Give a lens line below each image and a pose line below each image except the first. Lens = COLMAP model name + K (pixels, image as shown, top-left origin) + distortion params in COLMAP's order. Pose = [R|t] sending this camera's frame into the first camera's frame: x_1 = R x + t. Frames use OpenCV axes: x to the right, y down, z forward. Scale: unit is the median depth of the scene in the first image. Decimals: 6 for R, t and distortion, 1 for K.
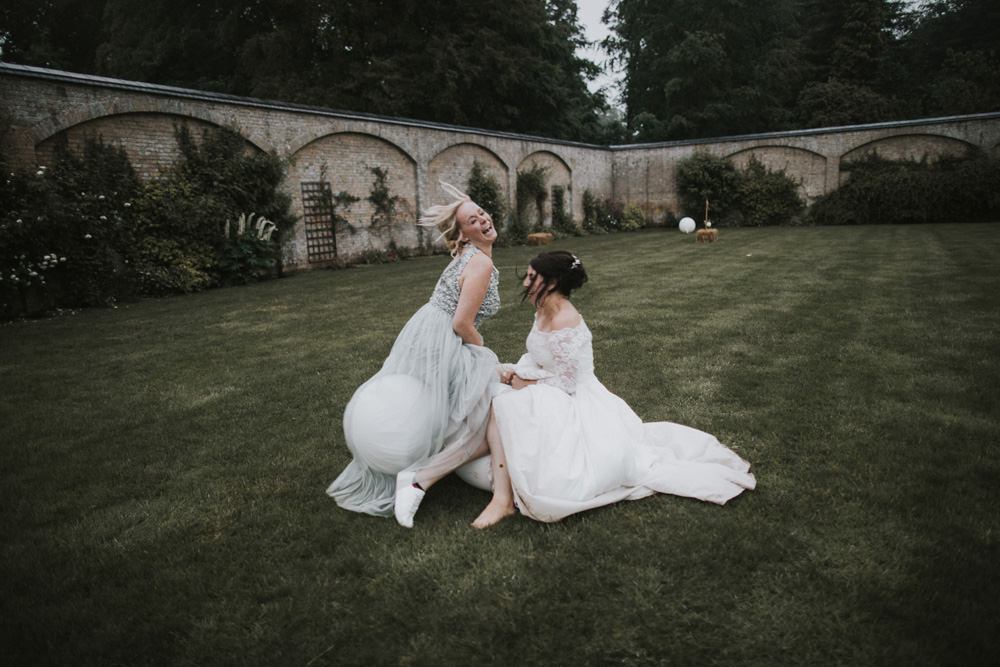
lens RADIAL K [[696.1, 0, 496.8], [0, 696.1, 326.4], [0, 0, 1]] dist [-0.022750, 0.005723]
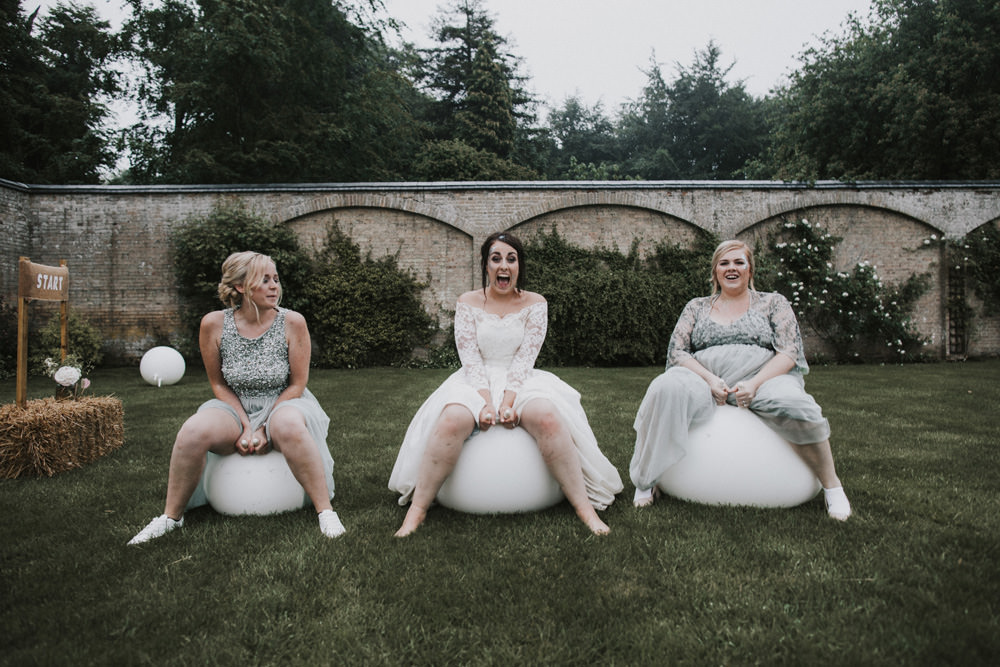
lens RADIAL K [[696.1, 0, 498.0], [0, 696.1, 333.5], [0, 0, 1]] dist [-0.022750, 0.005723]
pose [[0.859846, 0.031891, 0.509557, 0.226823], [0.057332, 0.985704, -0.158434, -0.088019], [-0.507325, 0.165442, 0.845725, 0.553385]]
